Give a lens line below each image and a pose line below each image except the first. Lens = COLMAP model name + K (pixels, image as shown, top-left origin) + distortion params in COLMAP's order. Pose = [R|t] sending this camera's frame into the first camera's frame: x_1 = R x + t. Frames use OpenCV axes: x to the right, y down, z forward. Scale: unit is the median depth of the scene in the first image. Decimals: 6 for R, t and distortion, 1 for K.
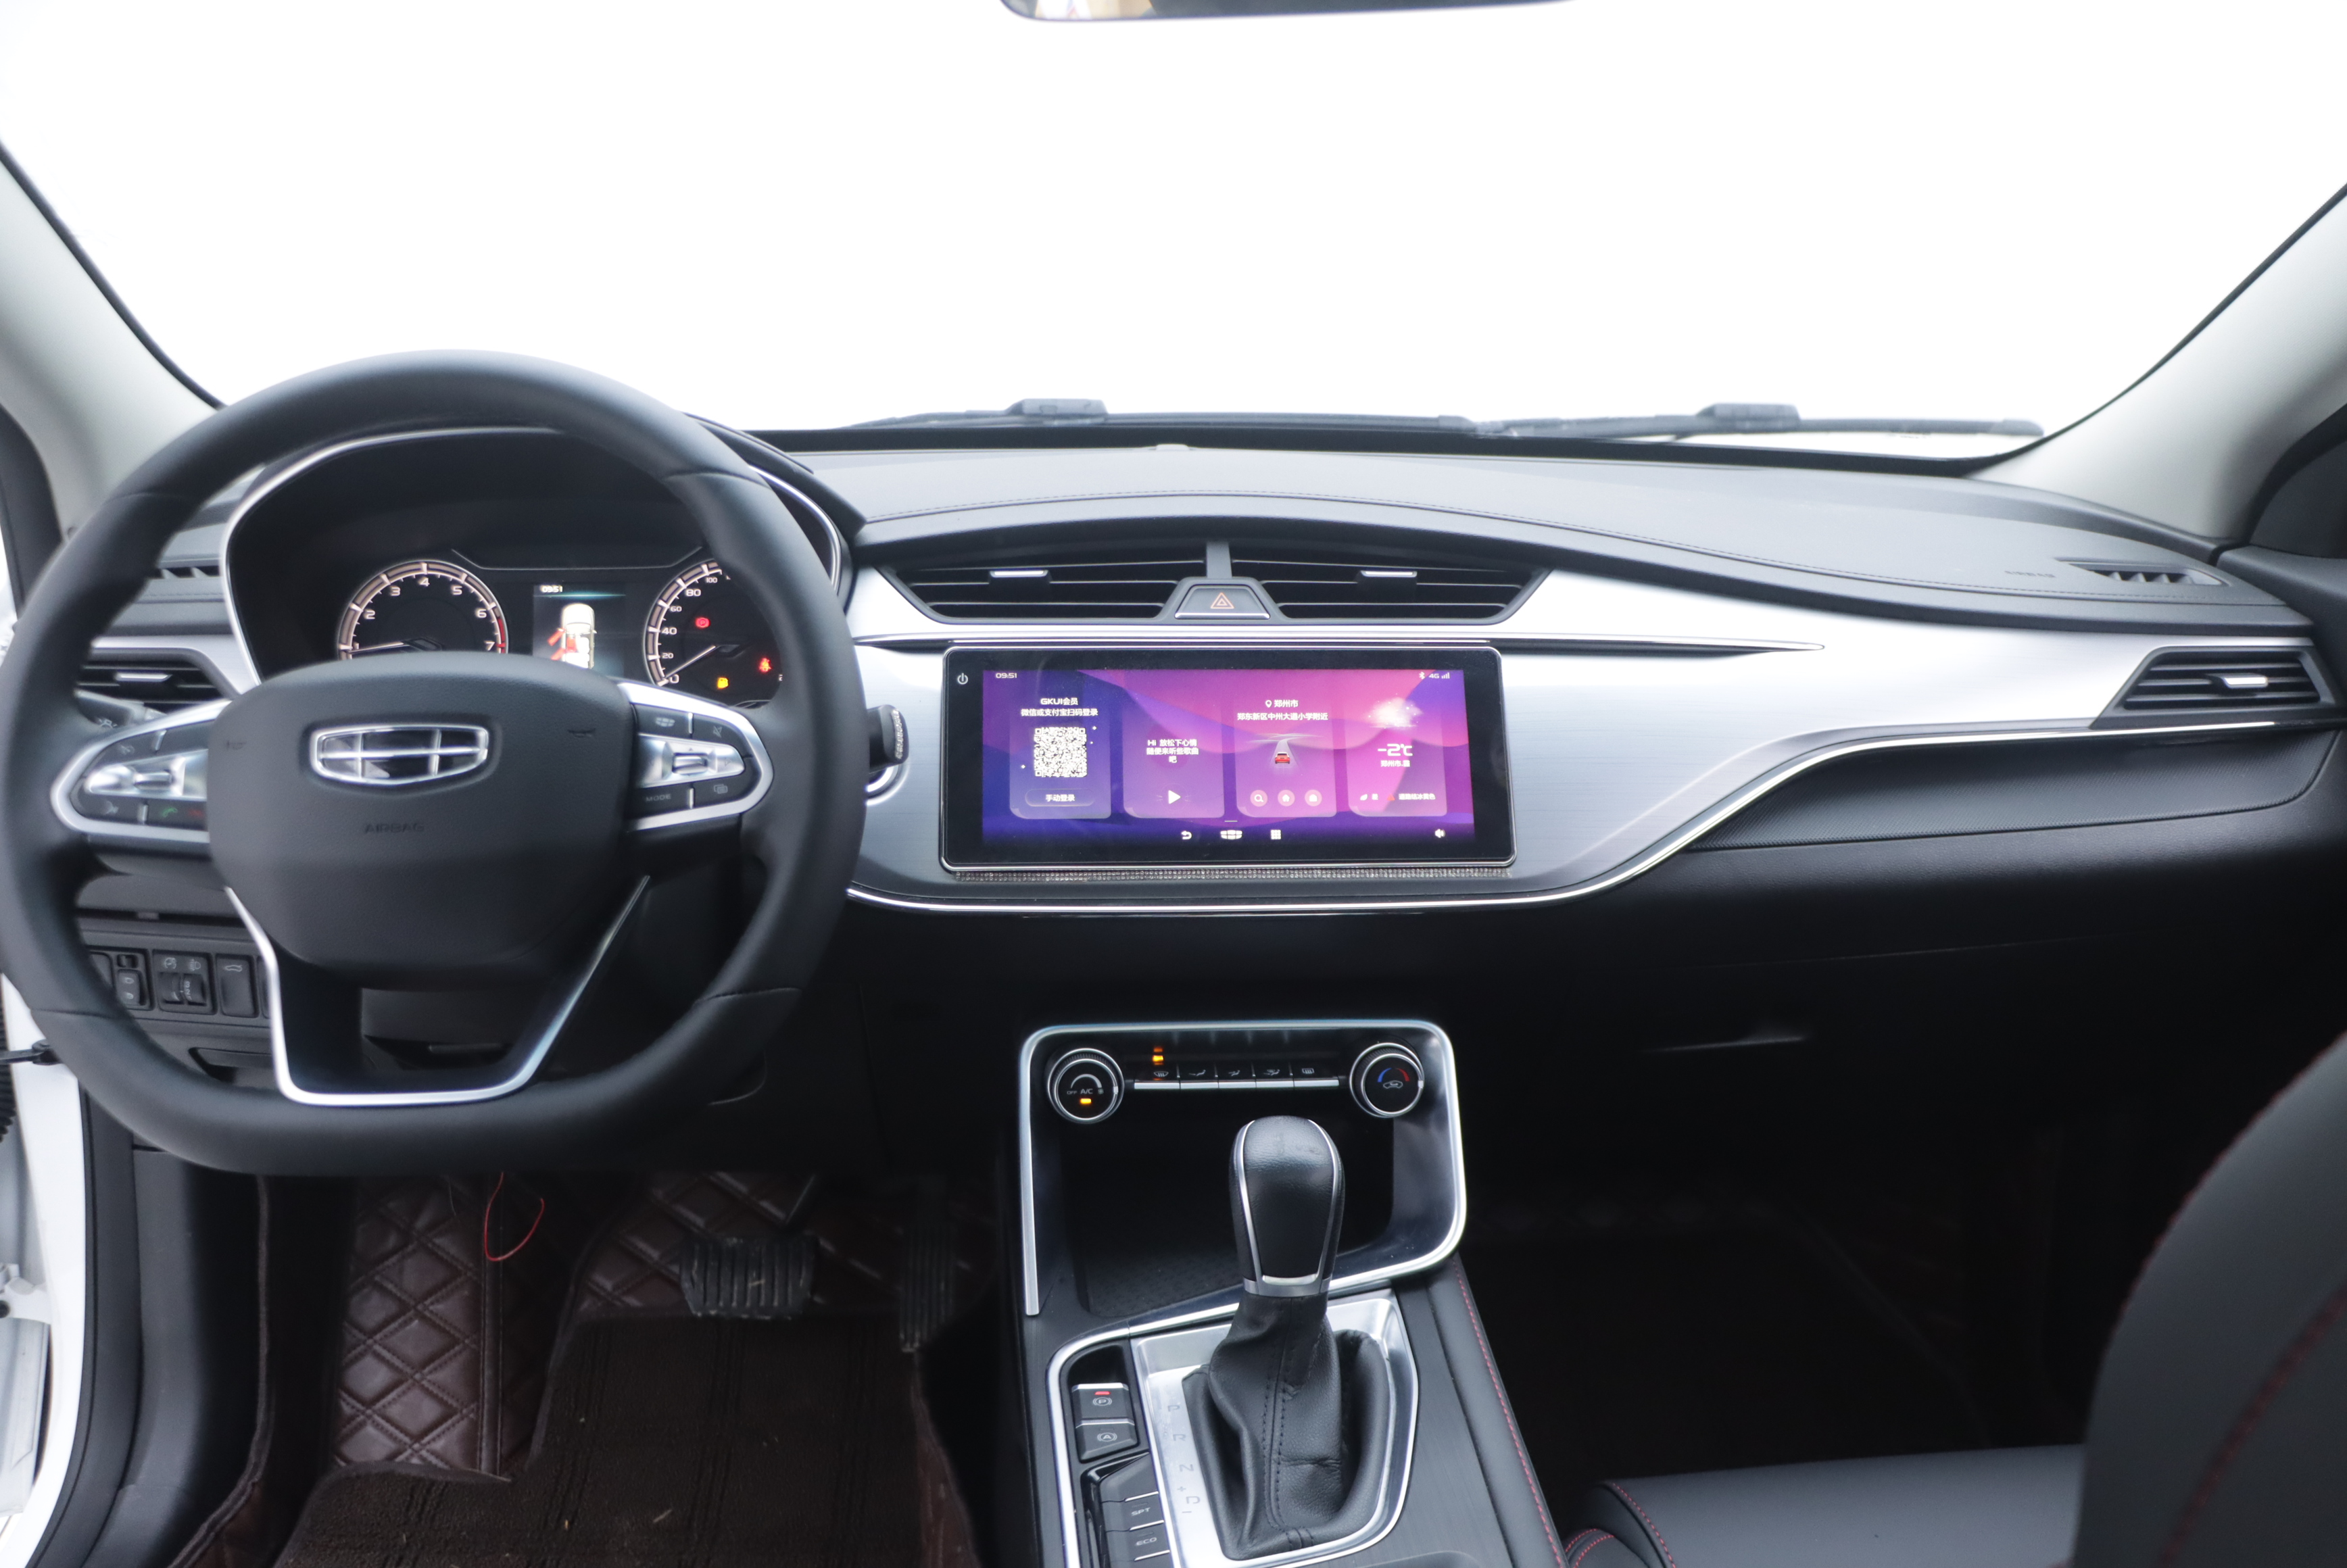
lens RADIAL K [[1954.7, 0, 1191.6], [0, 1954.7, 791.4], [0, 0, 1]] dist [-0.189668, 0.129868]
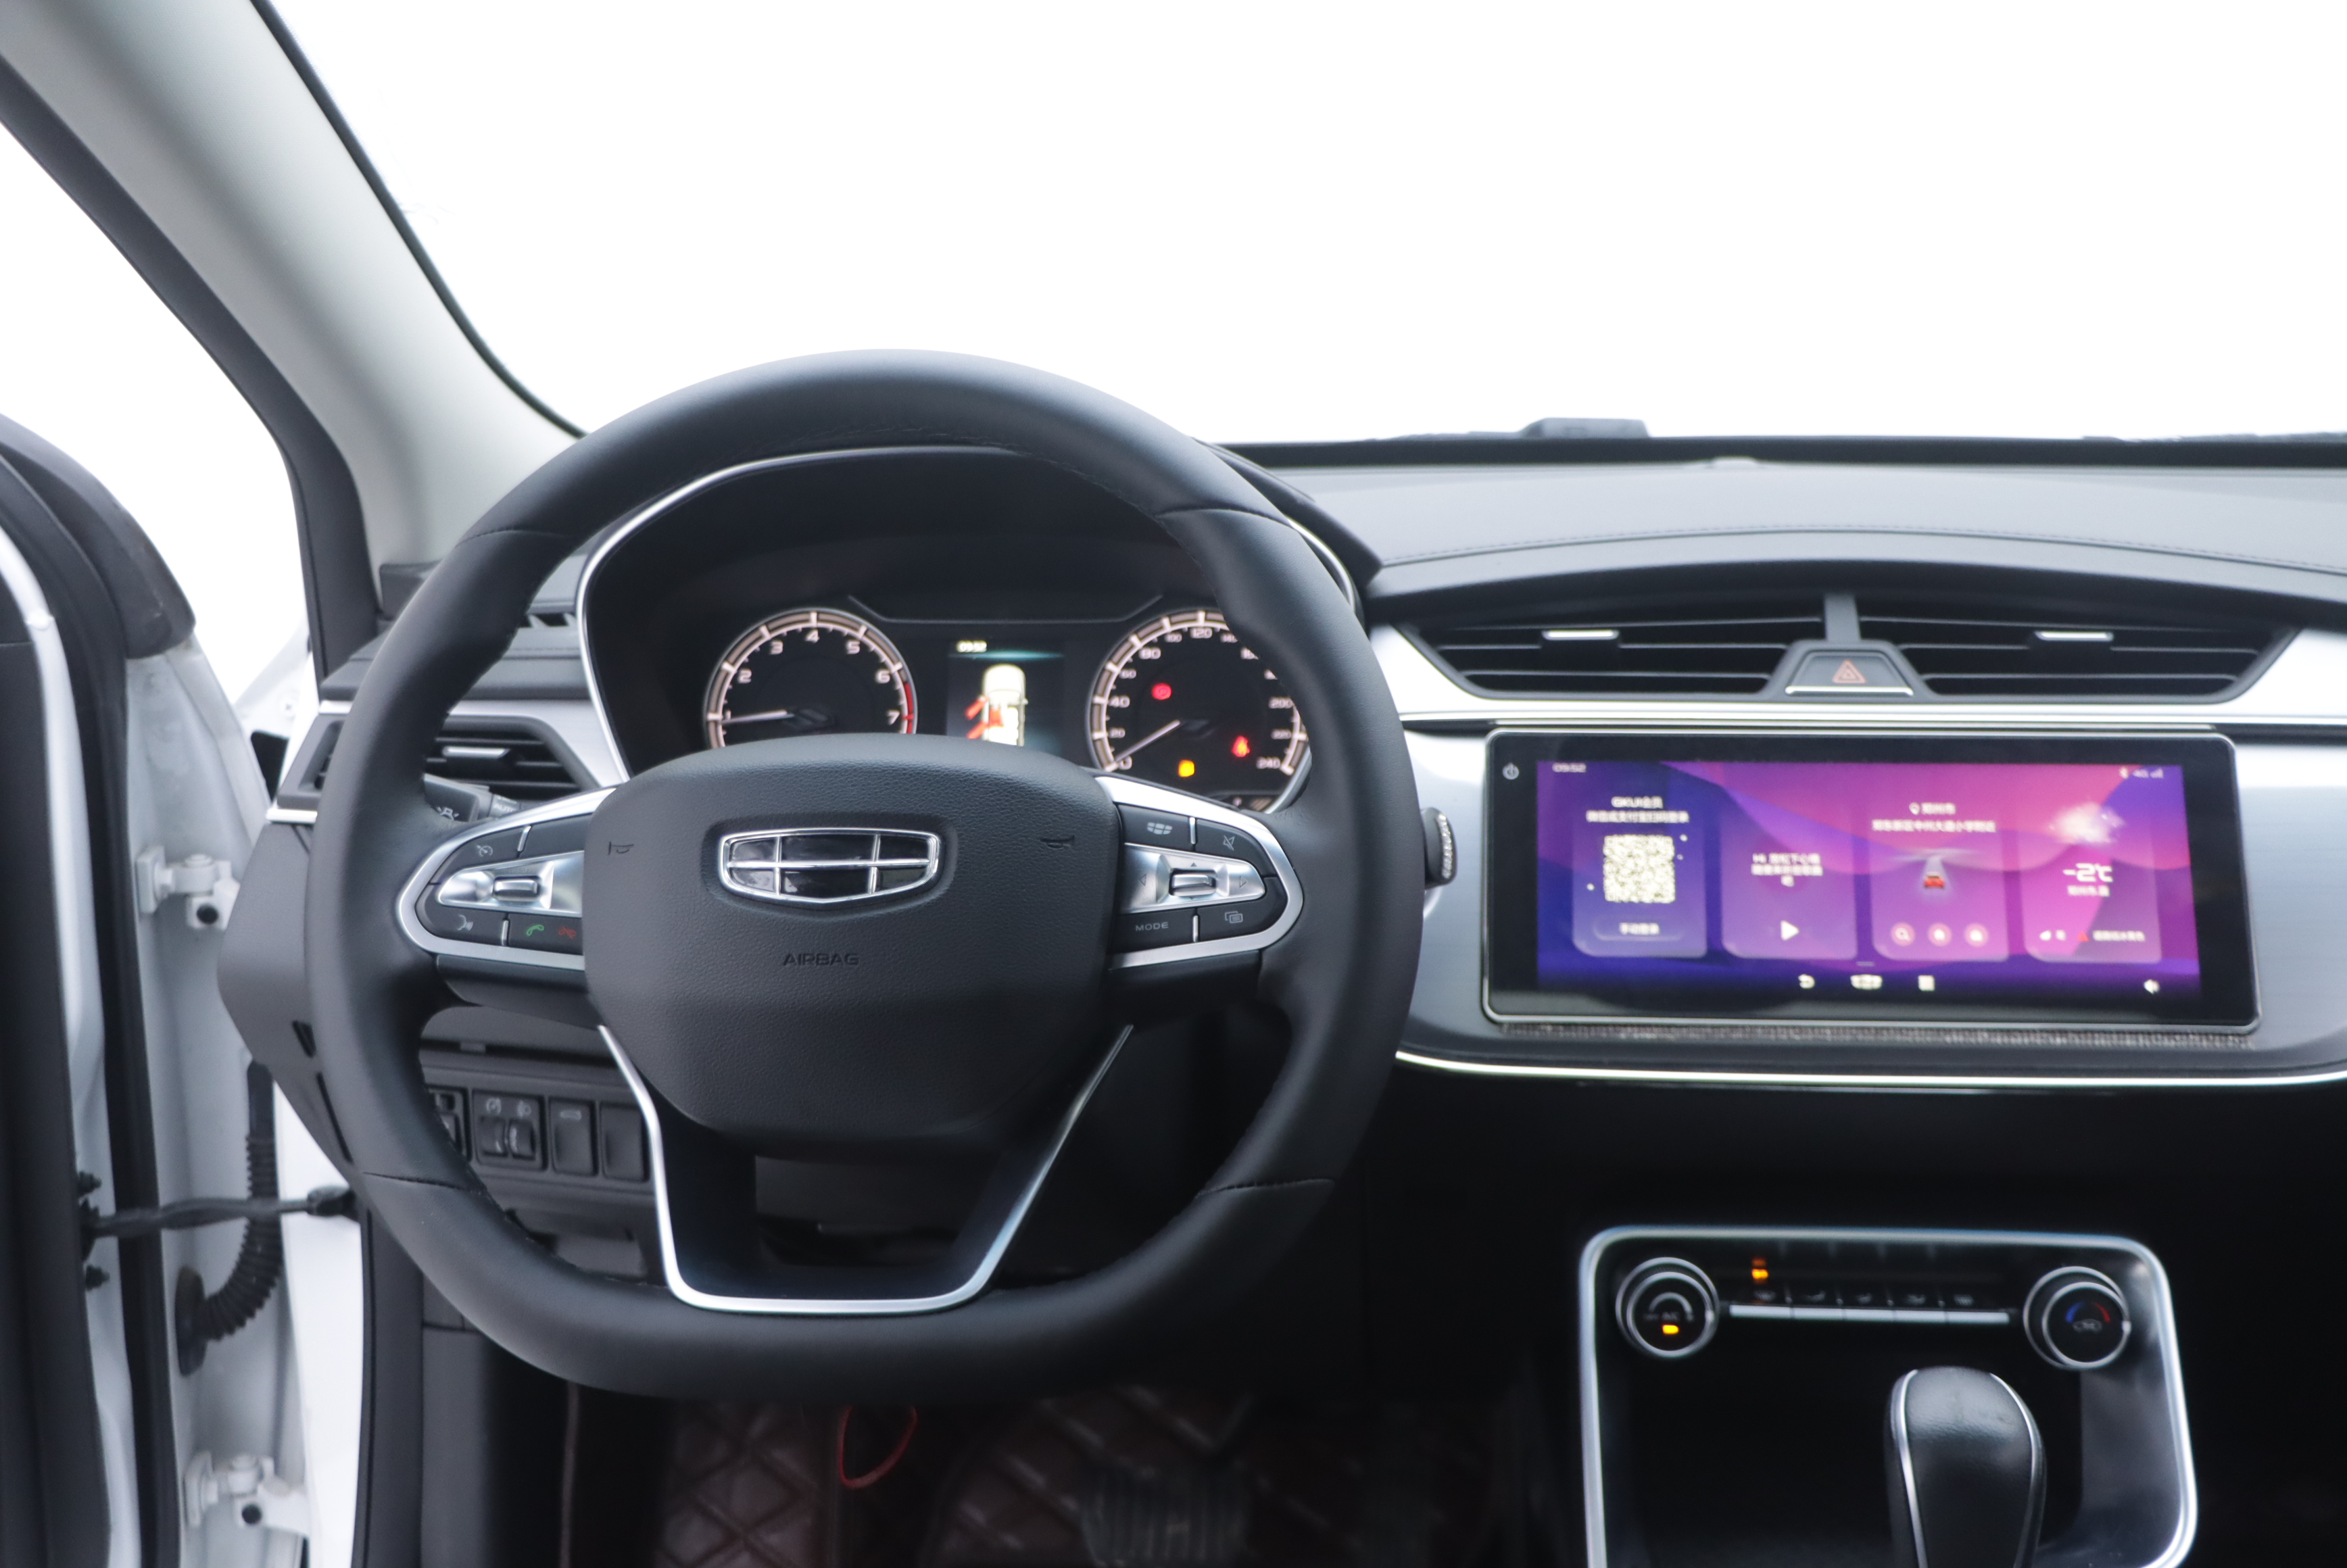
lens RADIAL K [[2452.9, 0, 1184.5], [0, 2452.9, 769.4], [0, 0, 1]] dist [-0.085055, 0.000000]
pose [[0.981514, 0.010659, -0.191092, -0.058385], [-0.019499, 0.998822, -0.044439, -0.012724], [0.190393, 0.047344, 0.980566, 0.020960]]
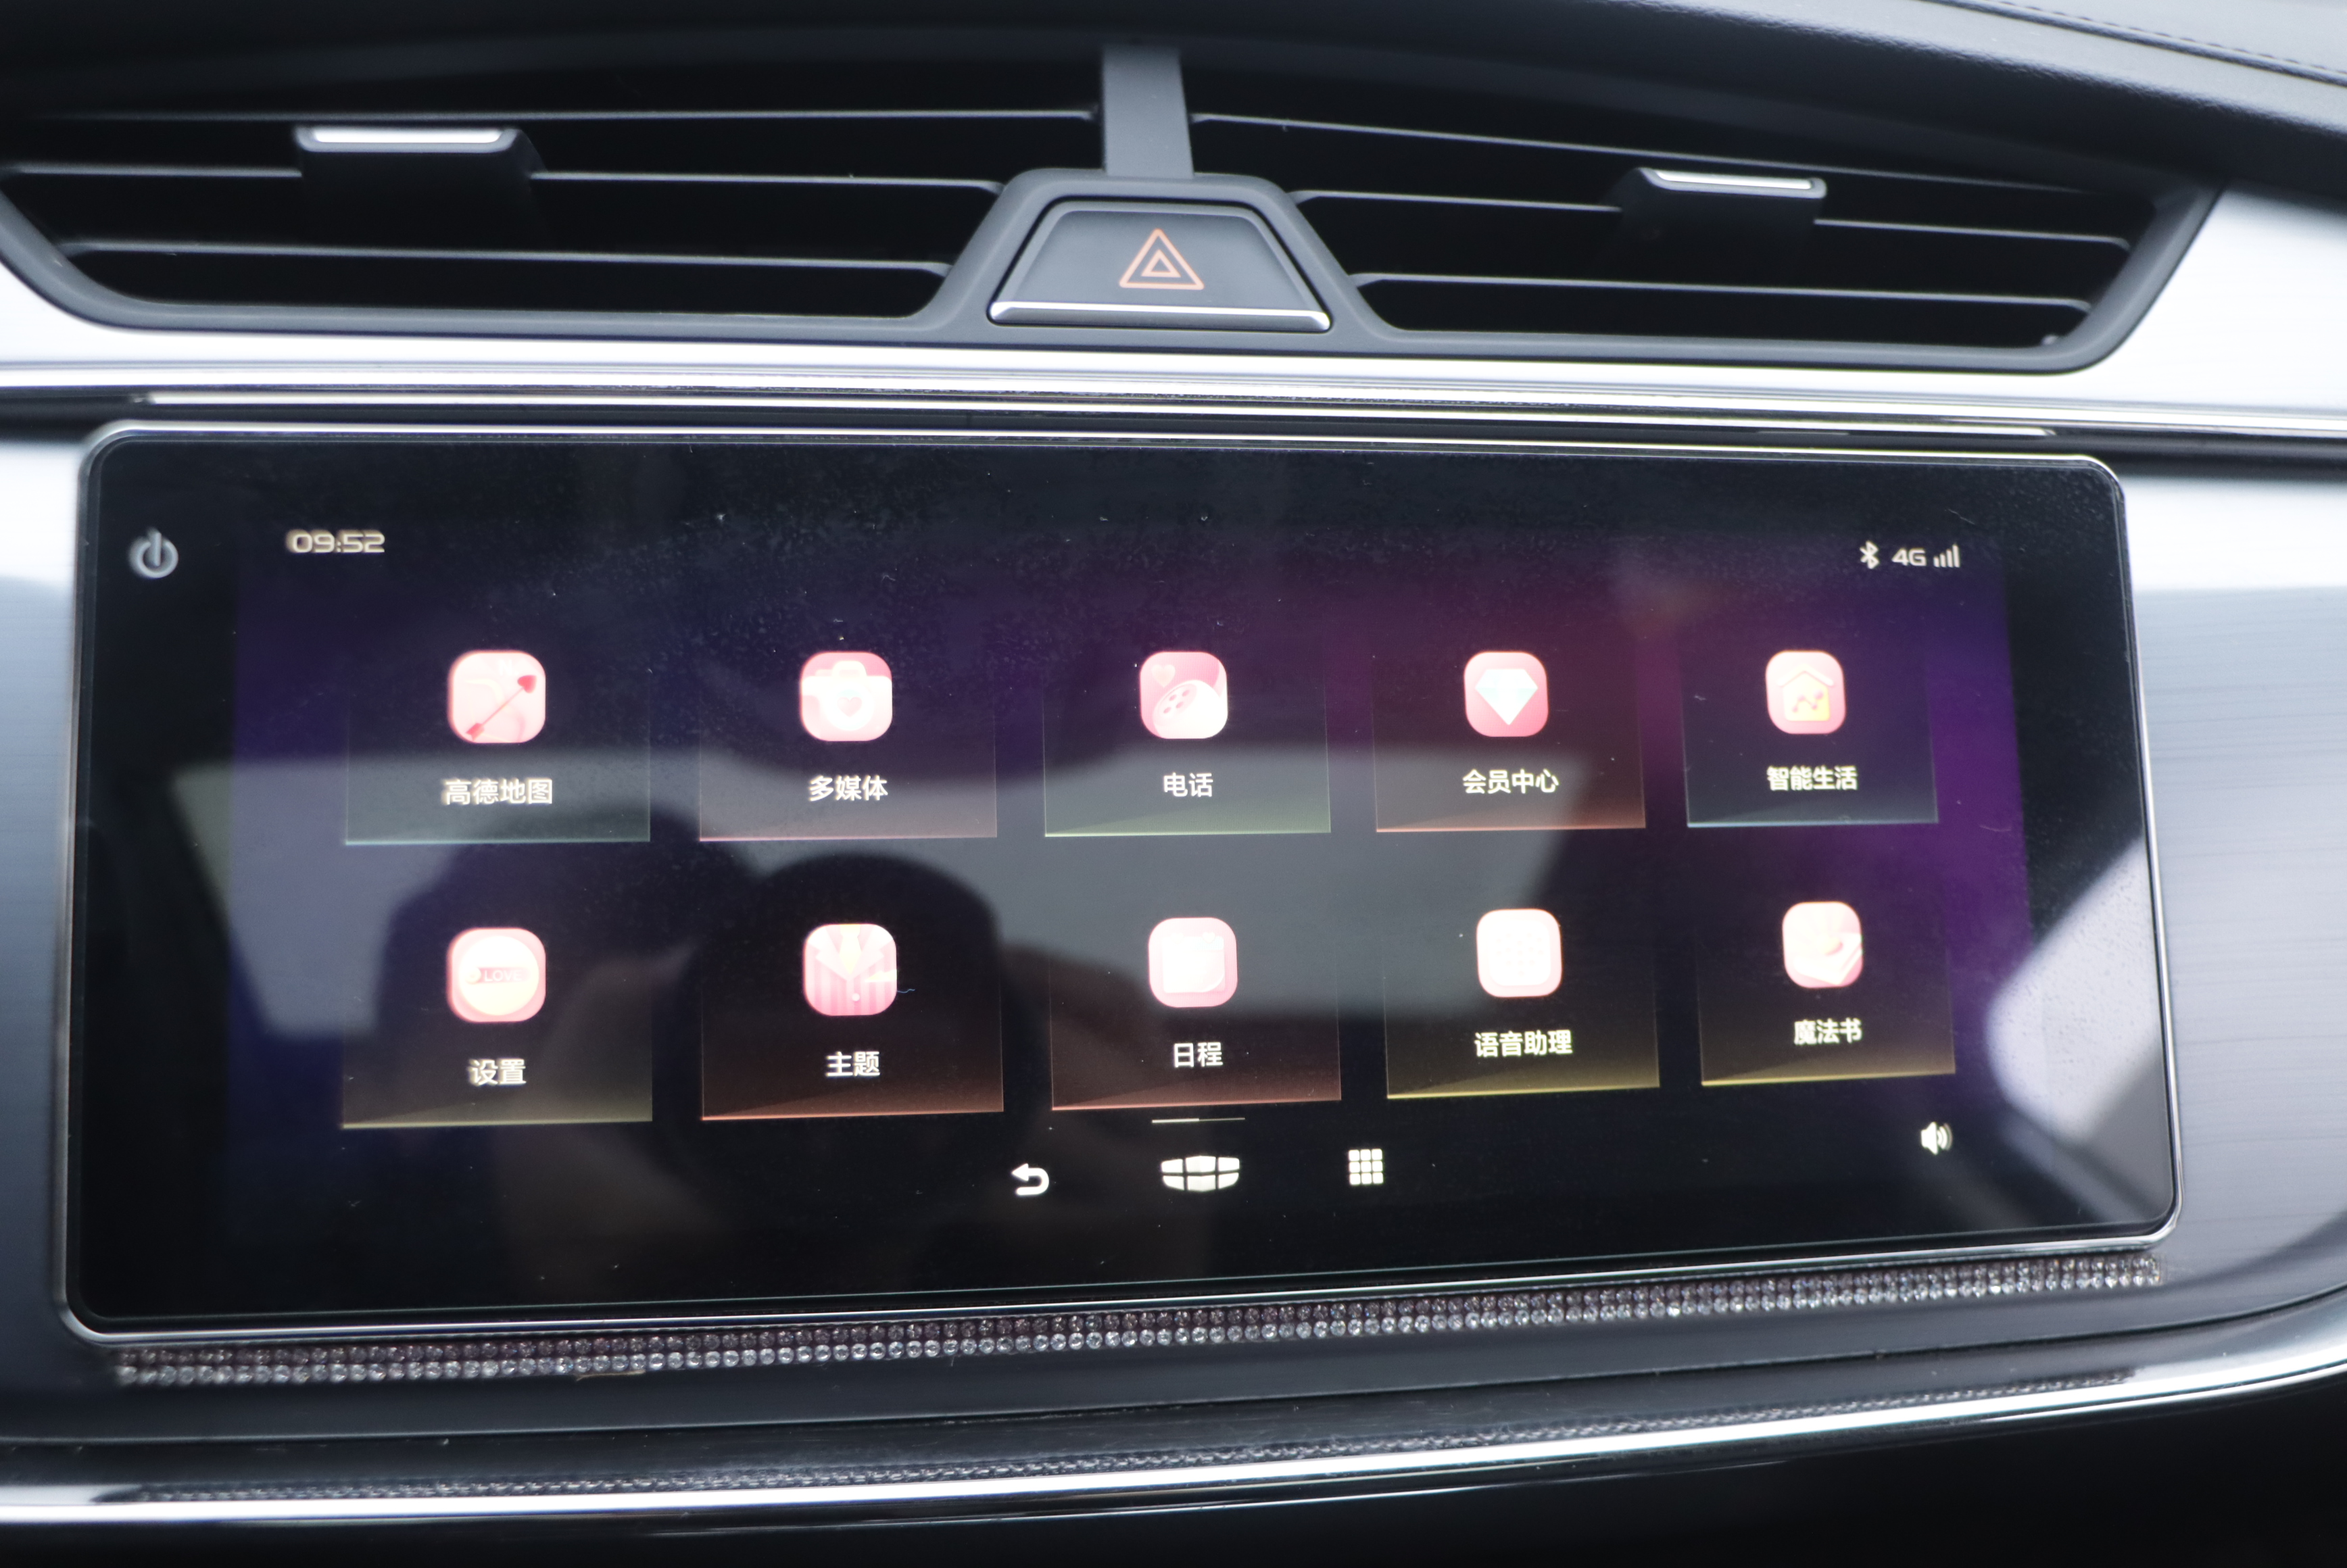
lens RADIAL K [[2452.9, 0, 1276.5], [0, 2452.9, 795.2], [0, 0, 1]] dist [-0.085055, 0.000000]
pose [[0.993084, 0.005561, 0.117278, -0.008481], [-0.021479, 0.990626, 0.134902, -0.071792], [-0.115428, -0.136488, 0.983894, 0.666069]]
